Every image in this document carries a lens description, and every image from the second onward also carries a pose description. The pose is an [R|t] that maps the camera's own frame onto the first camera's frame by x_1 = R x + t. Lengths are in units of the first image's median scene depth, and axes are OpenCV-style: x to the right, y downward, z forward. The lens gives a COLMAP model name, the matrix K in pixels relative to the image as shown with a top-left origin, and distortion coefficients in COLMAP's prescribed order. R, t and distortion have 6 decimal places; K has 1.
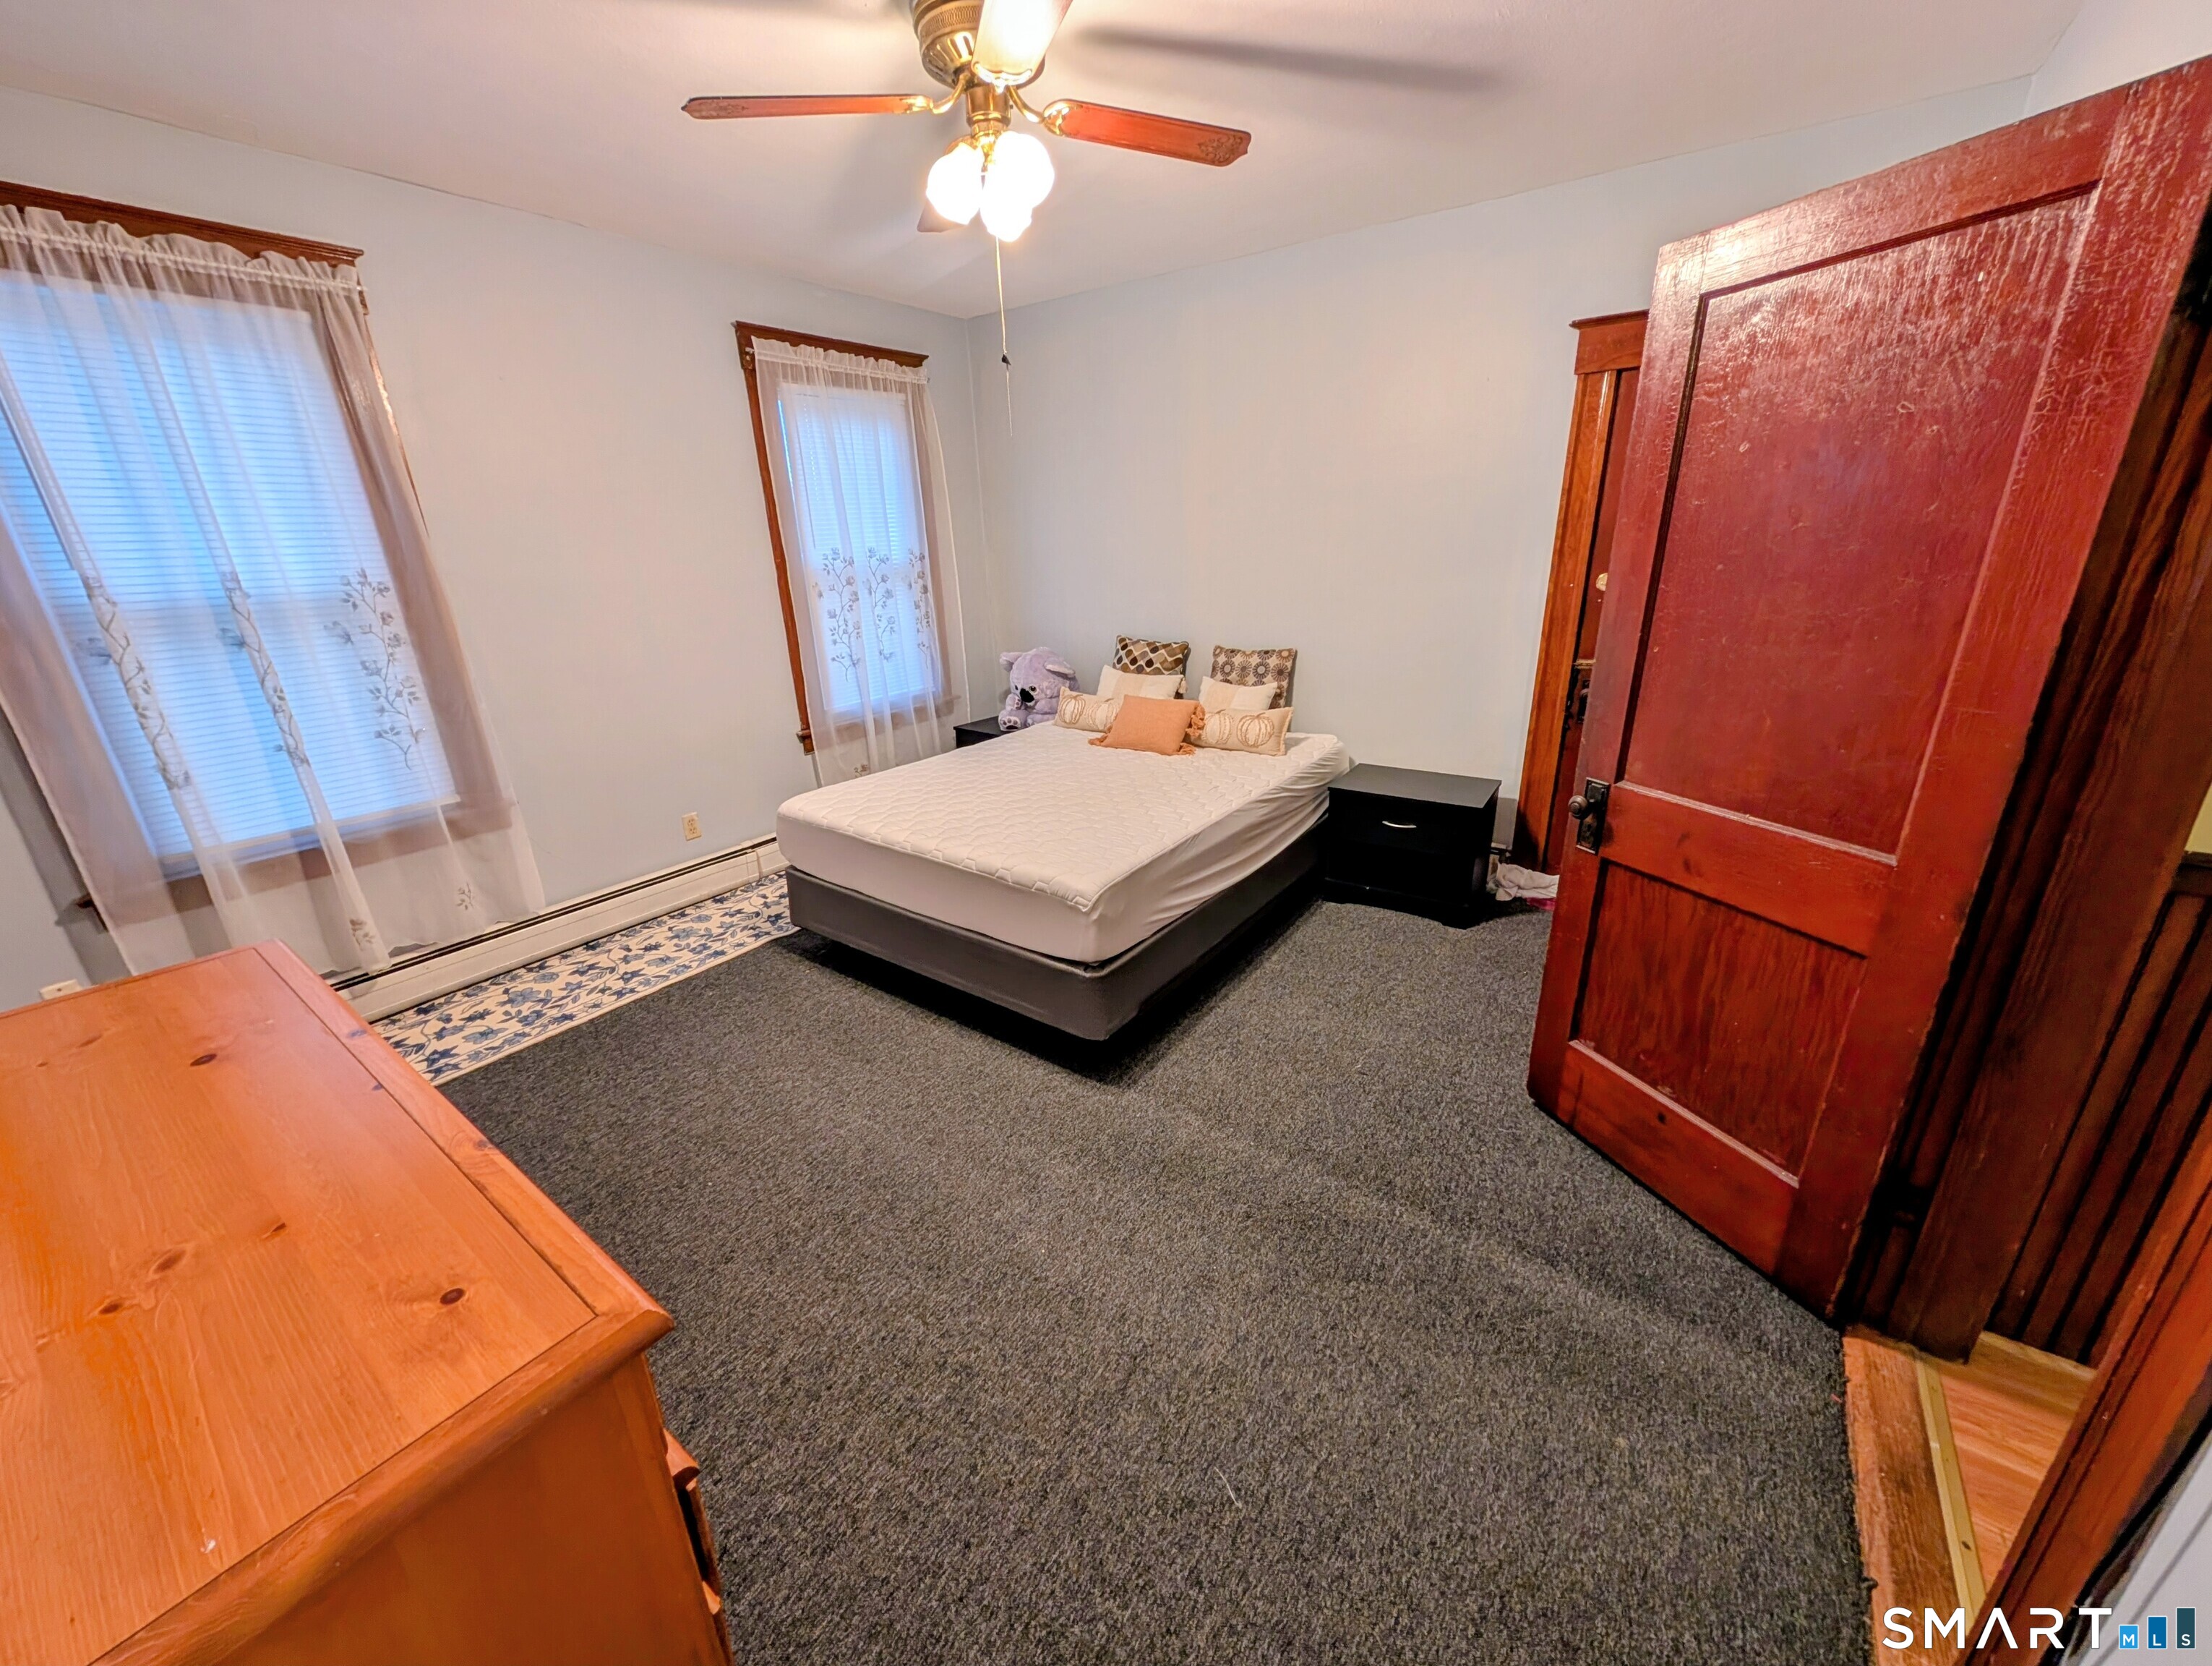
lens RADIAL K [[842.0, 0, 1107.2], [0, 842.0, 833.8], [0, 0, 1]] dist [0.003166, -0.000205]
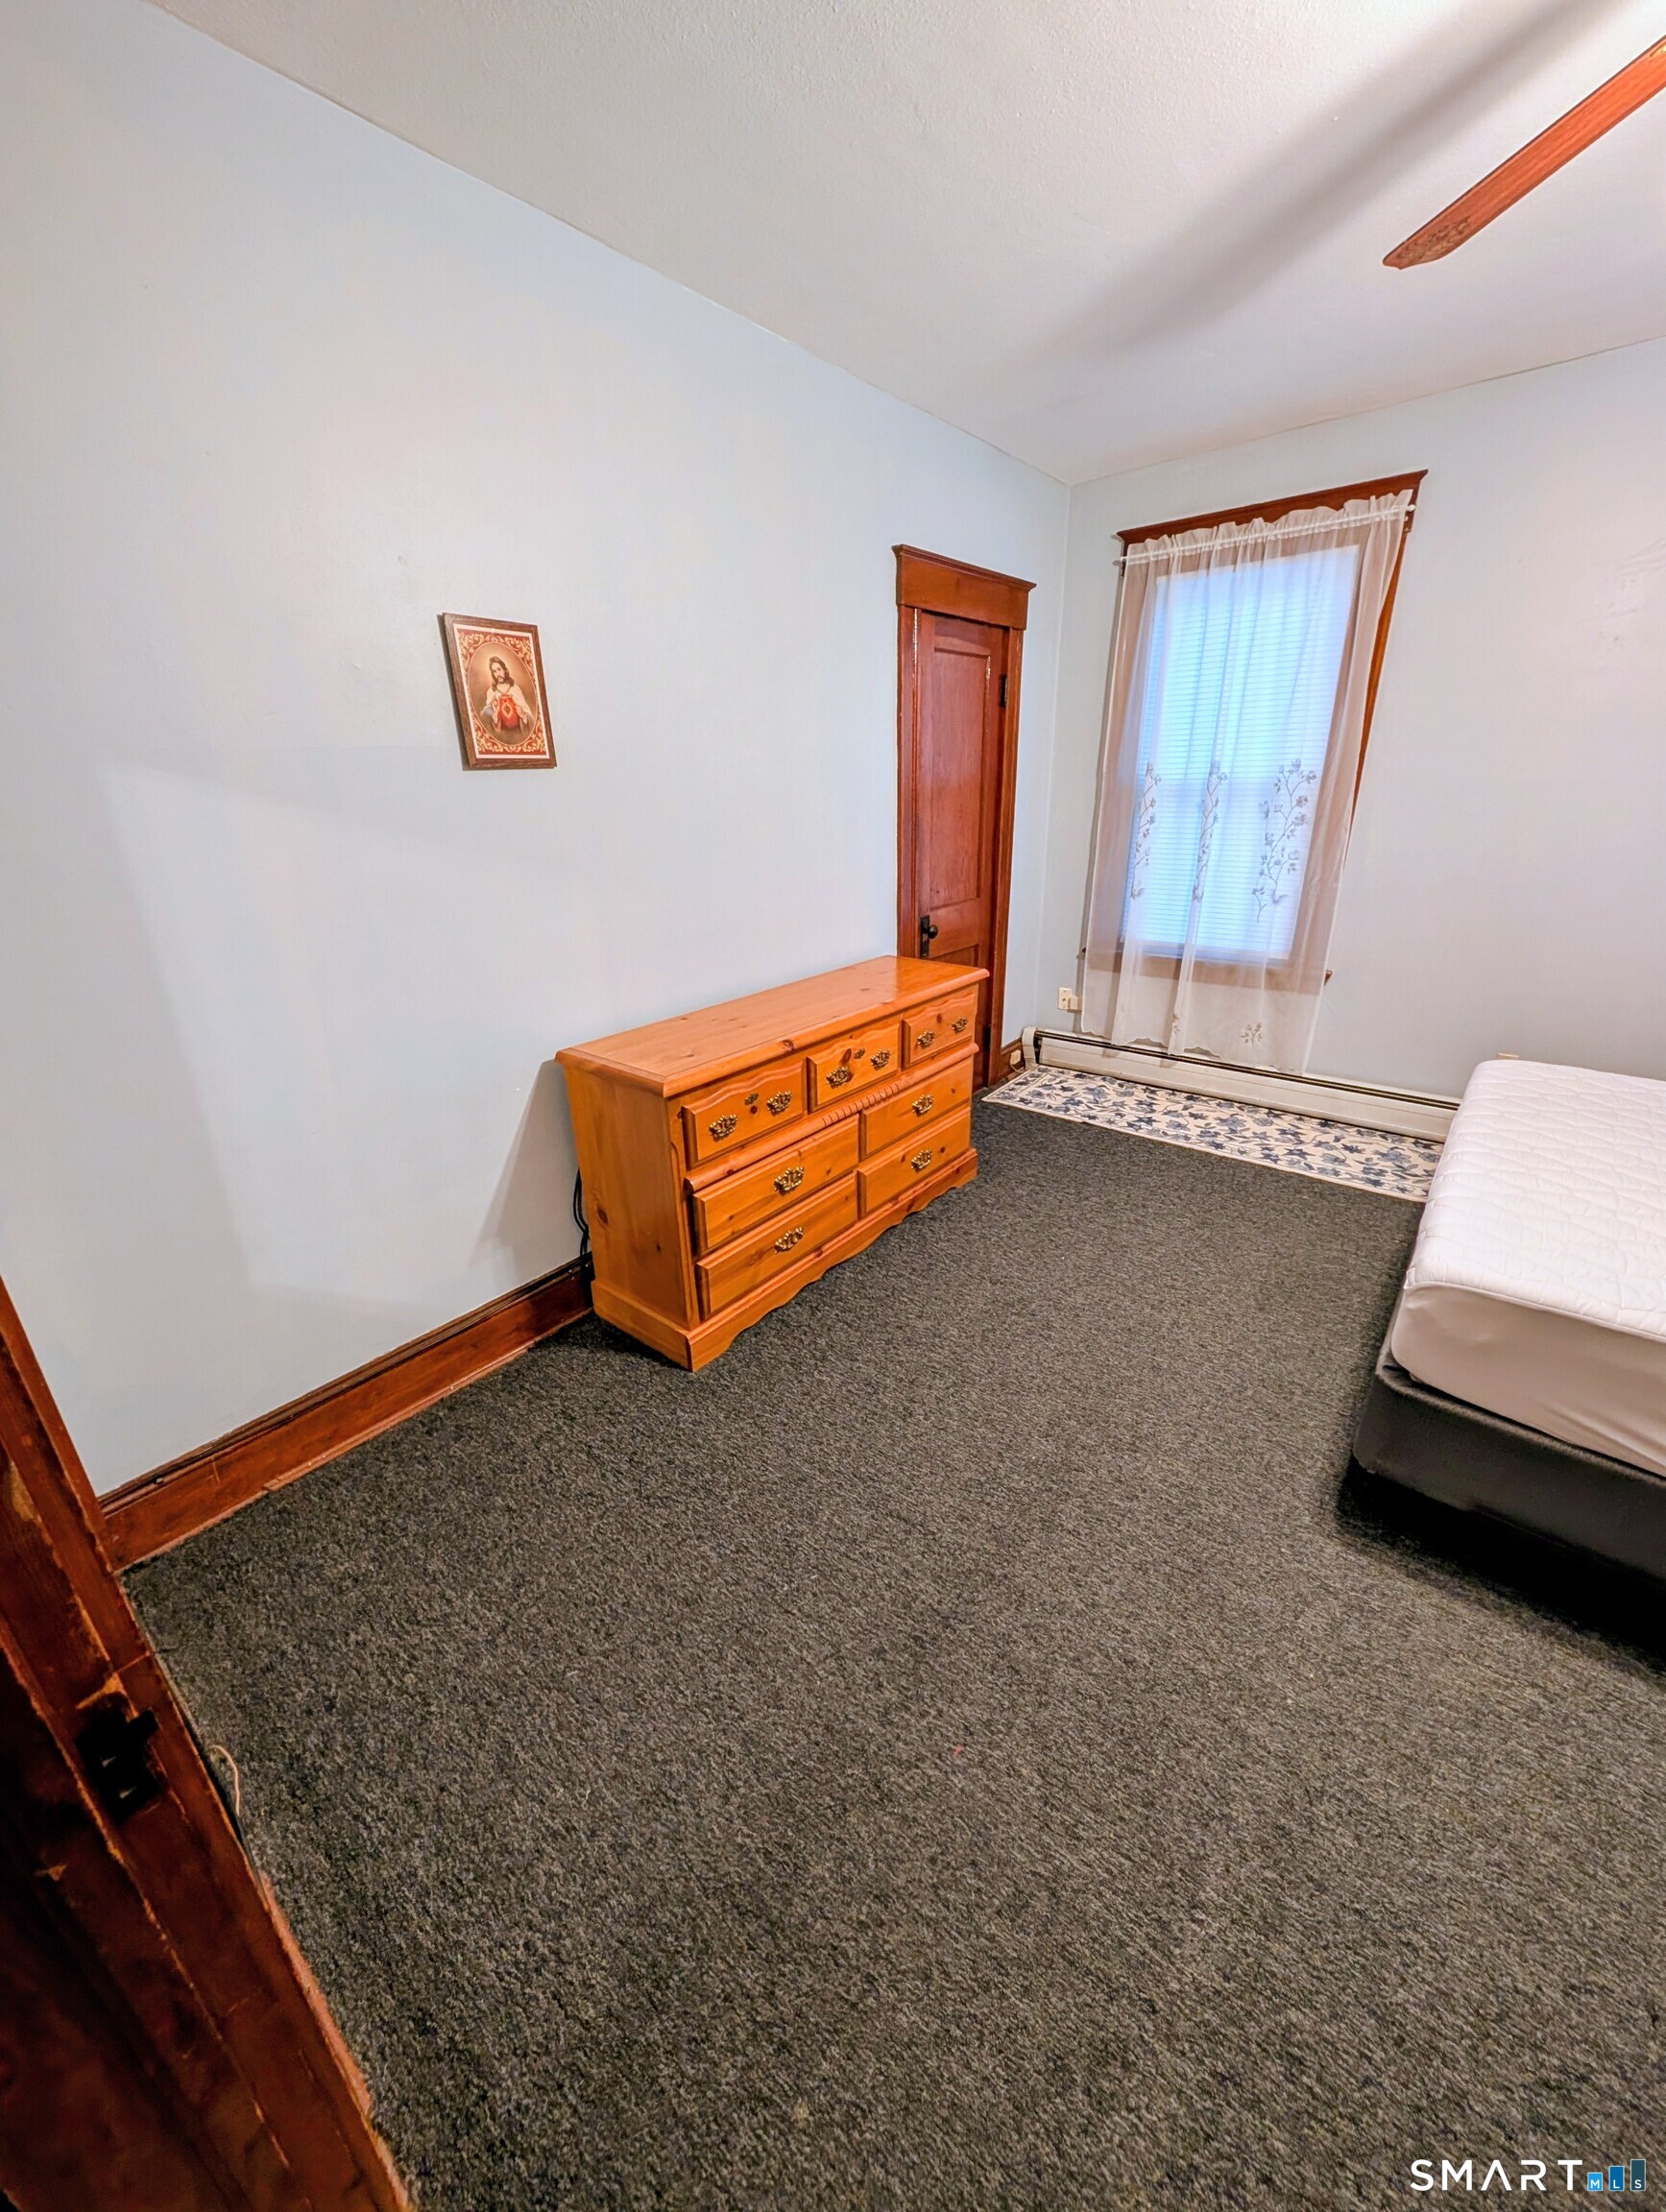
lens RADIAL K [[842.0, 0, 831.6], [0, 842.0, 1108.9], [0, 0, 1]] dist [0.003166, -0.000205]
pose [[-0.064950, 0.396924, -0.915551, 0.475919], [-0.305977, 0.865371, 0.396876, -0.137023], [0.949821, 0.305915, 0.065244, 0.380824]]
